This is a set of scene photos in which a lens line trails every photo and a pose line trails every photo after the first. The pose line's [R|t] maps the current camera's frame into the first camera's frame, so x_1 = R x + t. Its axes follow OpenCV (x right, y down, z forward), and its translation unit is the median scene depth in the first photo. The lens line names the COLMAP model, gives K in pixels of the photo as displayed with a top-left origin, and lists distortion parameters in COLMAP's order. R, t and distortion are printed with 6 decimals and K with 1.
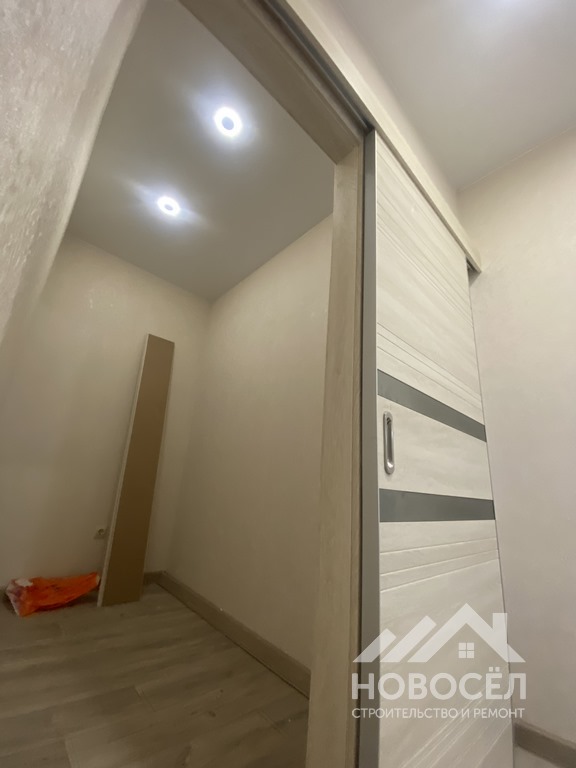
lens RADIAL K [[309.1, 0, 292.9], [0, 309.1, 384.7], [0, 0, 1]] dist [0.026872, -0.024175]
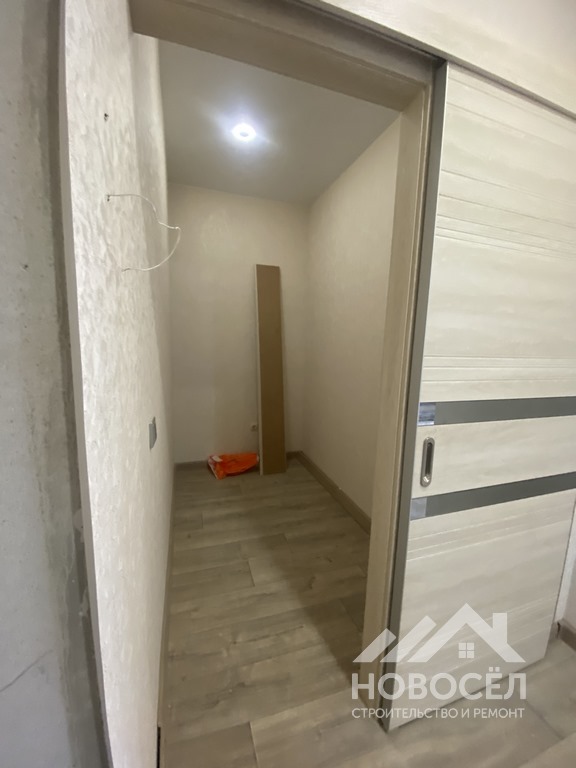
lens RADIAL K [[309.1, 0, 292.9], [0, 309.1, 384.7], [0, 0, 1]] dist [0.026872, -0.024175]
pose [[0.915437, 0.012147, -0.402278, 0.151085], [0.157520, 0.908991, 0.385905, -0.303678], [0.370354, -0.416639, 0.830211, -0.029589]]
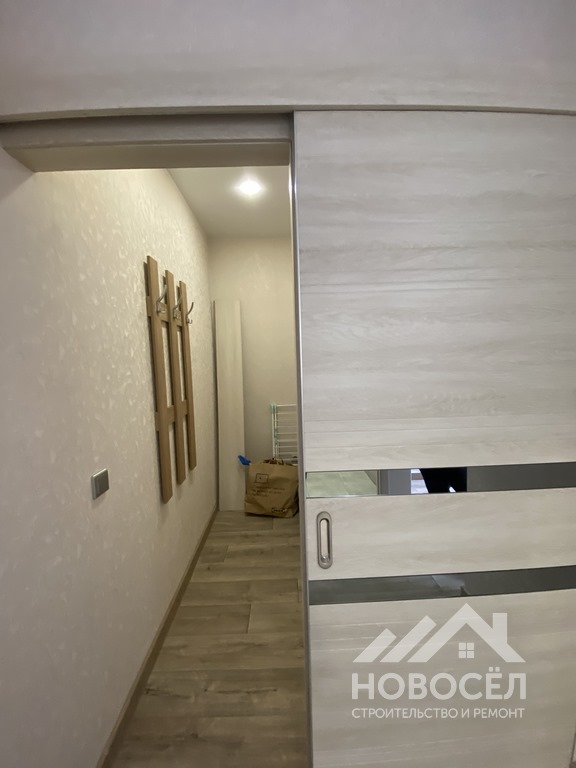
lens RADIAL K [[309.1, 0, 292.9], [0, 309.1, 384.7], [0, 0, 1]] dist [0.026872, -0.024175]
pose [[0.750879, -0.045594, -0.658864, 0.458118], [0.285915, 0.921725, 0.262062, -0.291341], [0.595343, -0.385156, 0.705139, 0.193141]]
